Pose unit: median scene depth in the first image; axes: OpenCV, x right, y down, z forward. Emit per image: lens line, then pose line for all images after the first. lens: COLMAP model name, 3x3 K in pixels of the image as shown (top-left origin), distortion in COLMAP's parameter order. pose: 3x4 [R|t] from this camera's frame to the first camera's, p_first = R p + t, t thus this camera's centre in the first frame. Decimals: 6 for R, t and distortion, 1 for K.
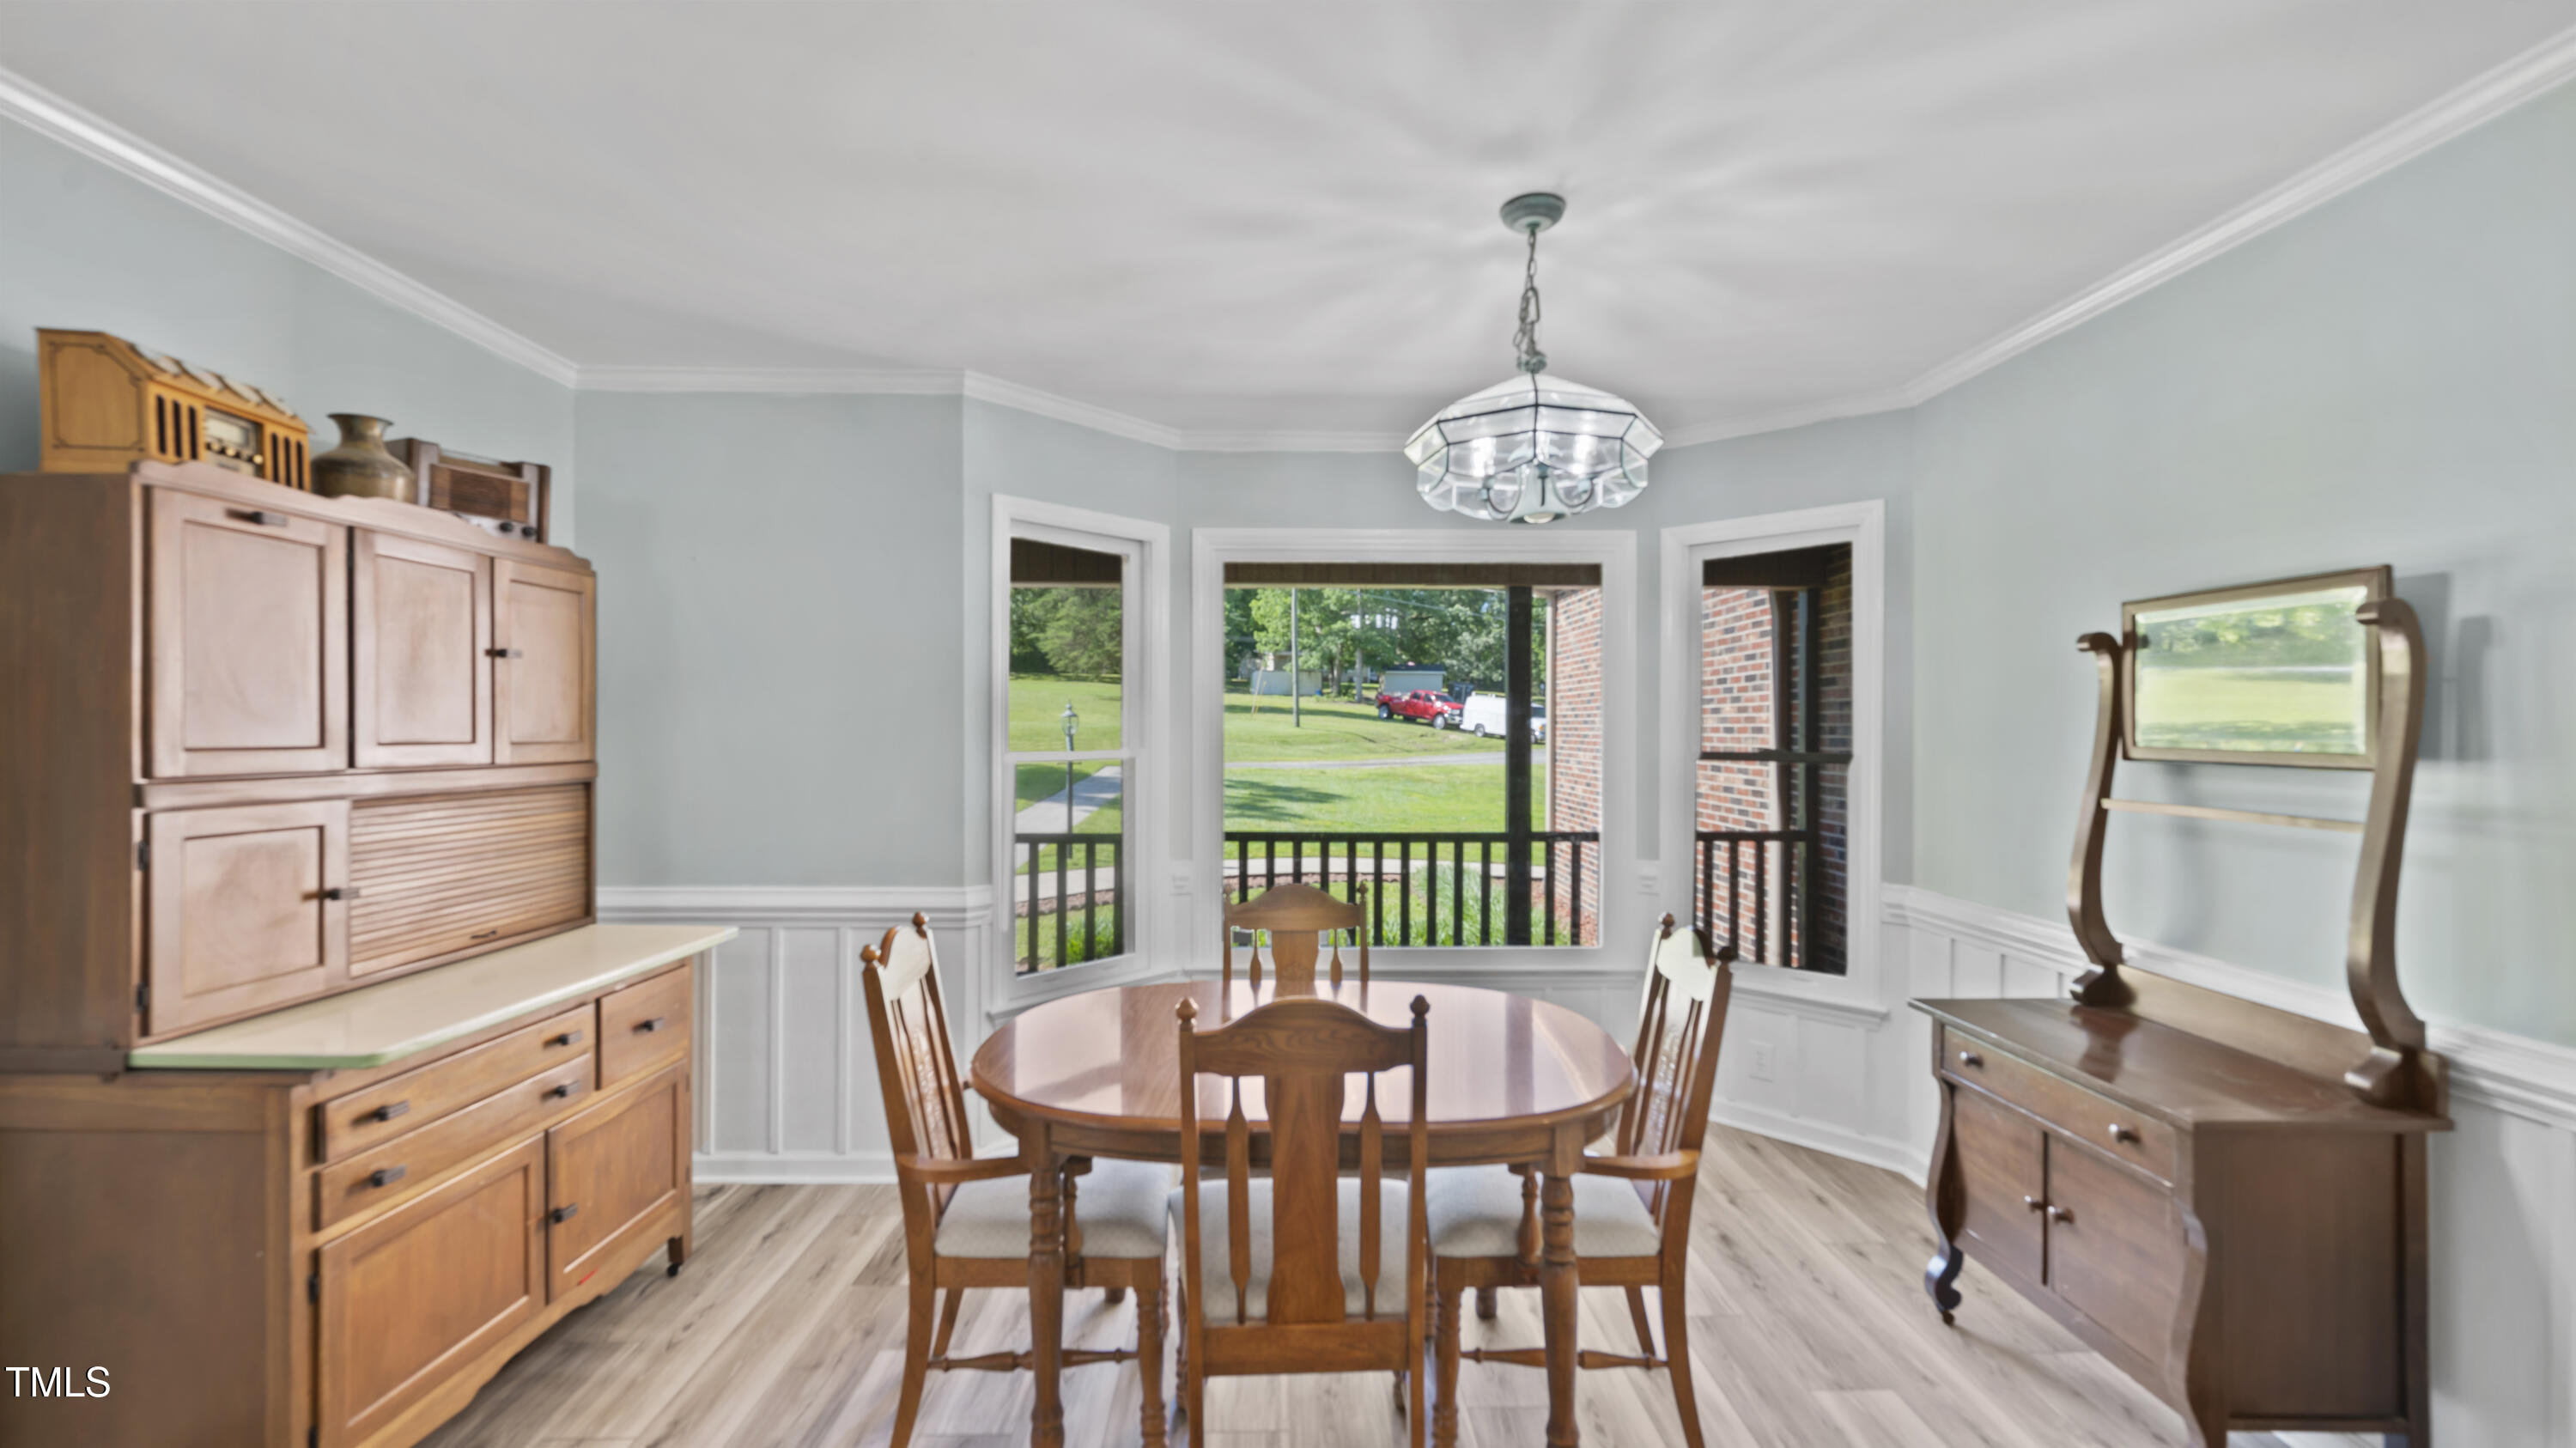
lens RADIAL K [[1049.5, 0, 1292.1], [0, 1049.5, 724.6], [0, 0, 1]] dist [-0.002319, -0.000260]
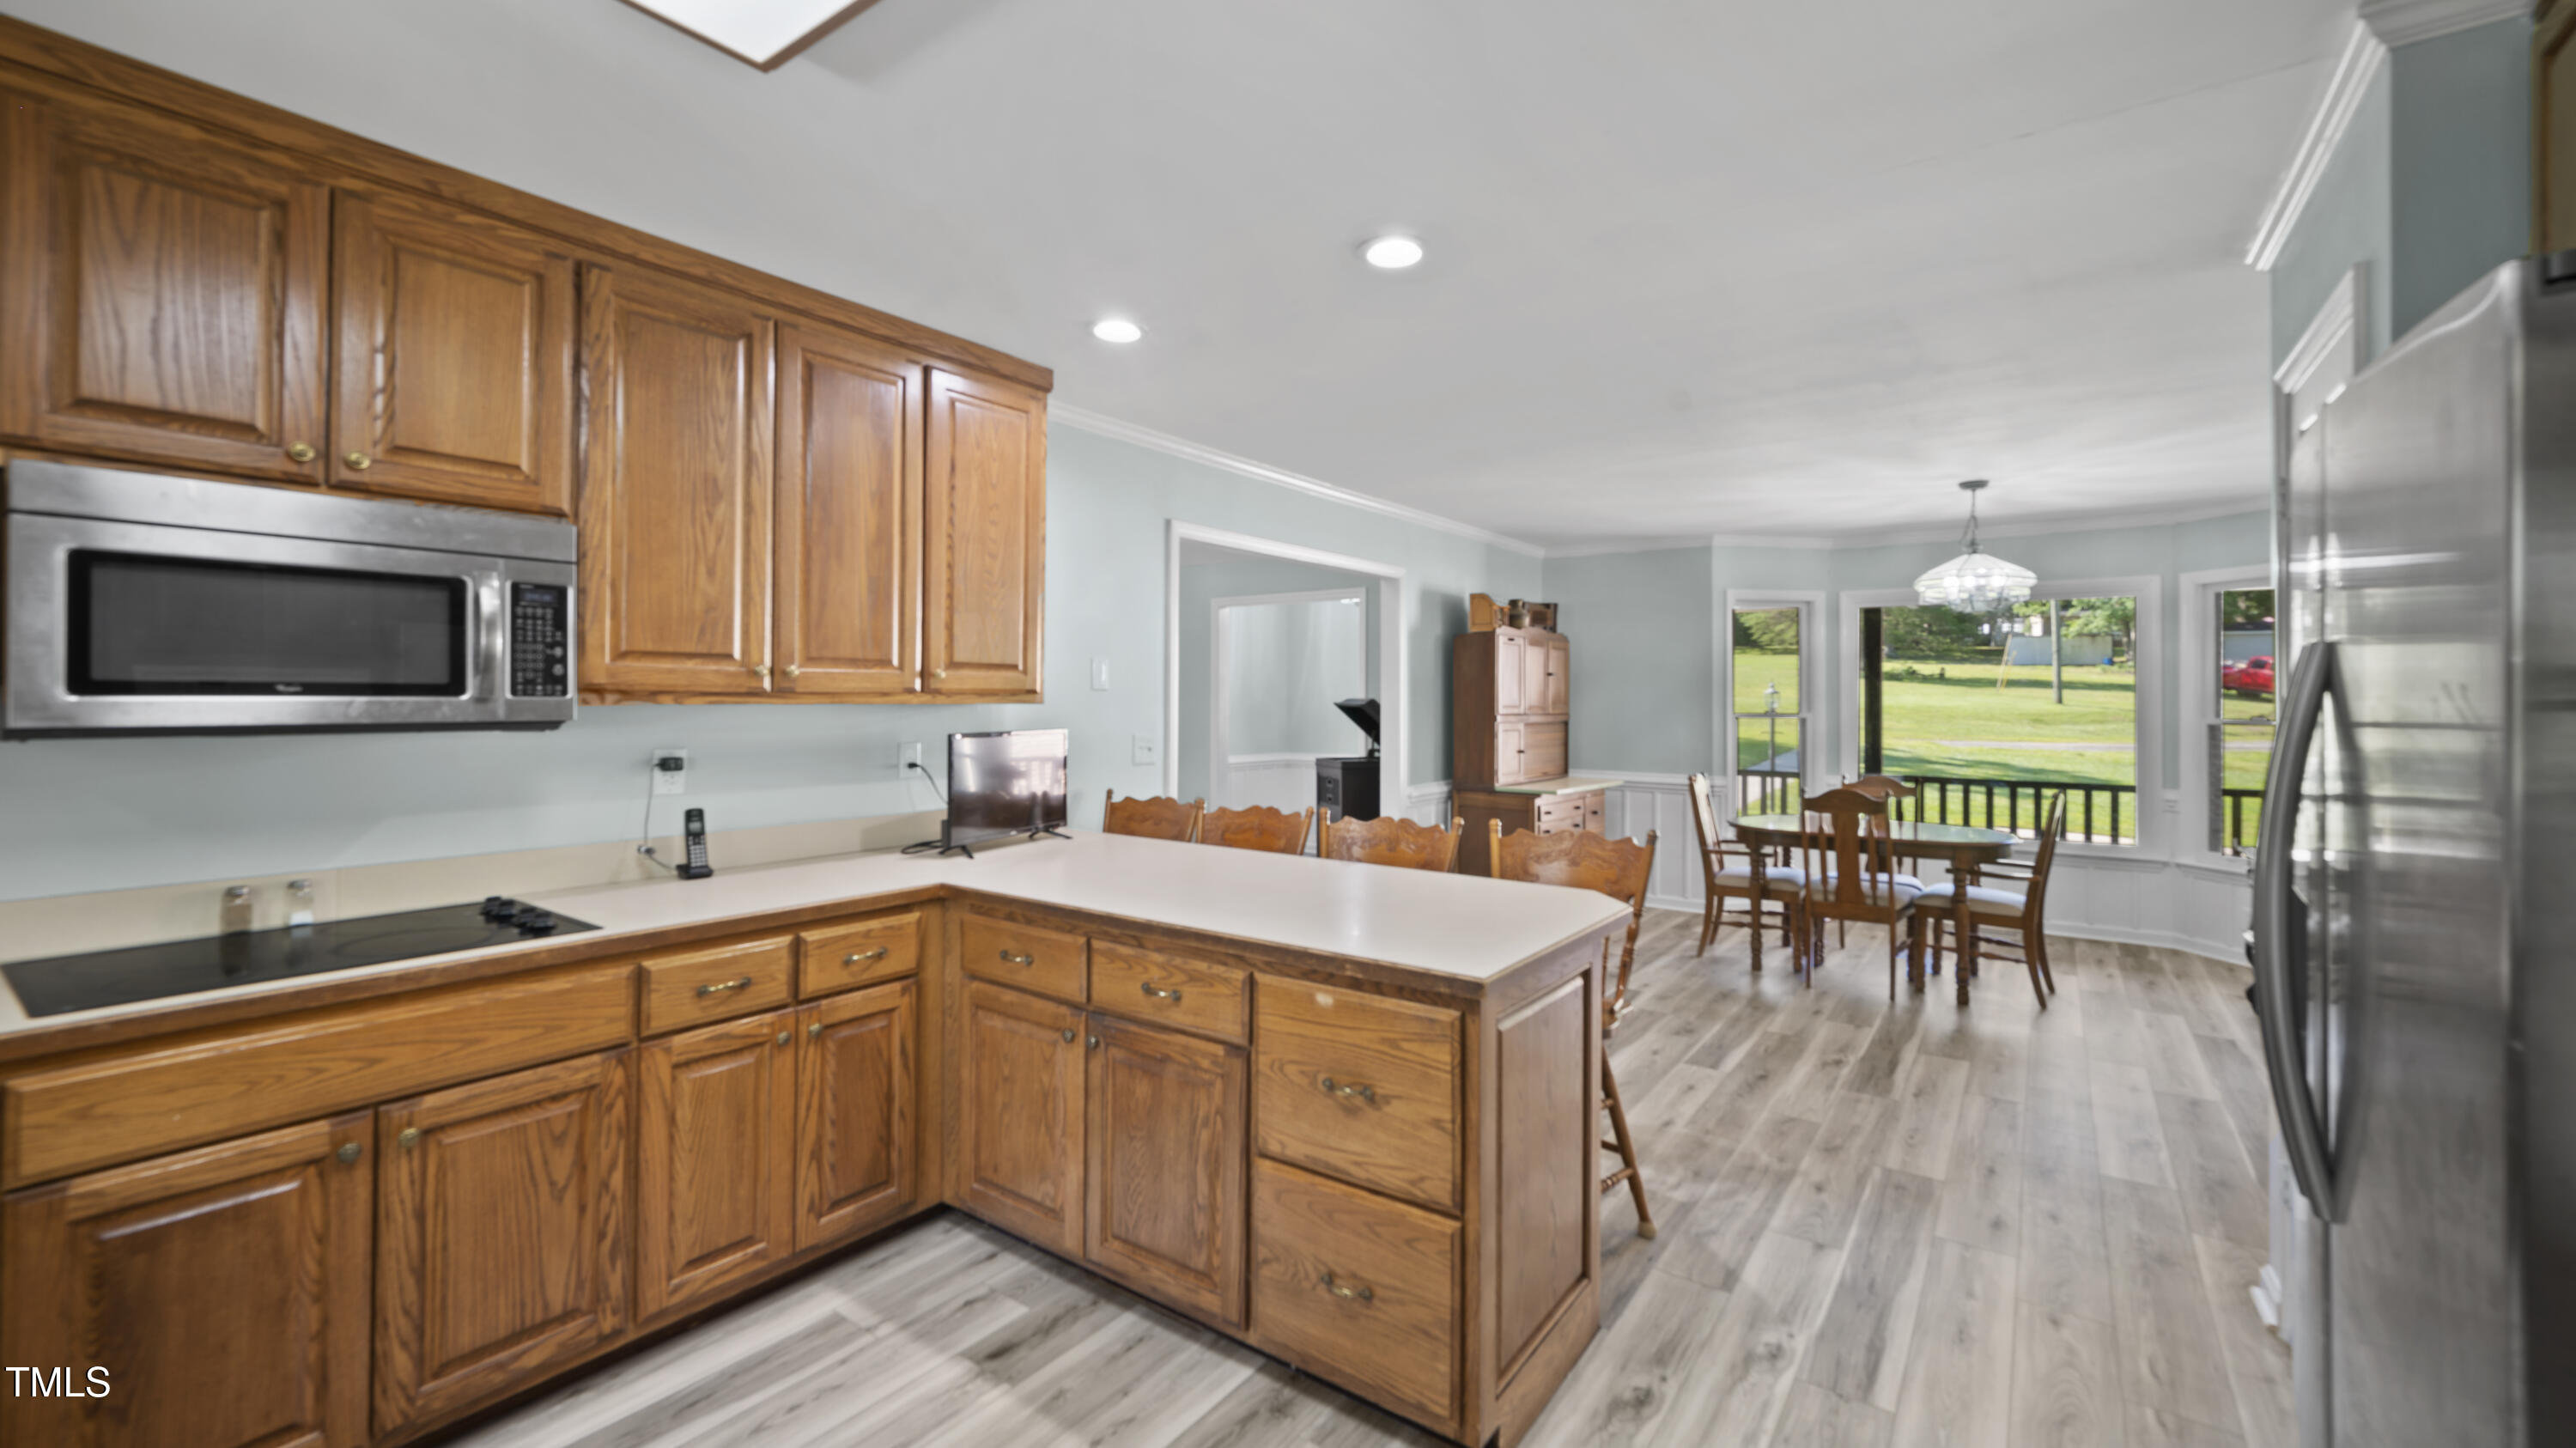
lens RADIAL K [[1049.5, 0, 1296.7], [0, 1049.5, 696.6], [0, 0, 1]] dist [-0.002319, -0.000260]
pose [[0.803359, 0.001783, -0.595492, 0.339459], [-0.003264, 0.999994, -0.001409, -0.001887], [0.595486, 0.003076, 0.803360, -1.497973]]
